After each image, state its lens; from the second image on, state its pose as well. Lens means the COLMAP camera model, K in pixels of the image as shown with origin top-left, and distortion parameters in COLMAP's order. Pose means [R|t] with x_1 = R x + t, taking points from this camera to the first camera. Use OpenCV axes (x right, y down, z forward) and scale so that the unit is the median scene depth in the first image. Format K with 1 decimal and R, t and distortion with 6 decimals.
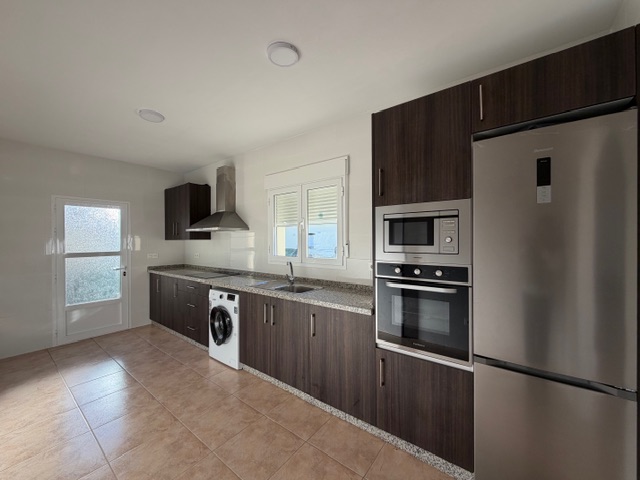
lens RADIAL K [[253.9, 0, 321.7], [0, 253.9, 239.4], [0, 0, 1]] dist [-0.001209, -0.000181]
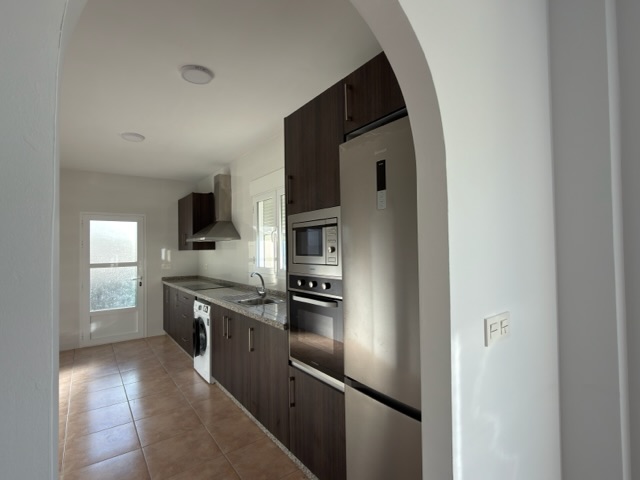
lens RADIAL K [[321.3, 0, 318.5], [0, 321.3, 240.9], [0, 0, 1]] dist [0.014699, 0.000400]
pose [[0.956392, -0.017301, -0.291574, 0.377188], [0.011540, 0.999703, -0.021466, -0.003334], [0.291859, 0.017165, 0.956307, -0.064880]]
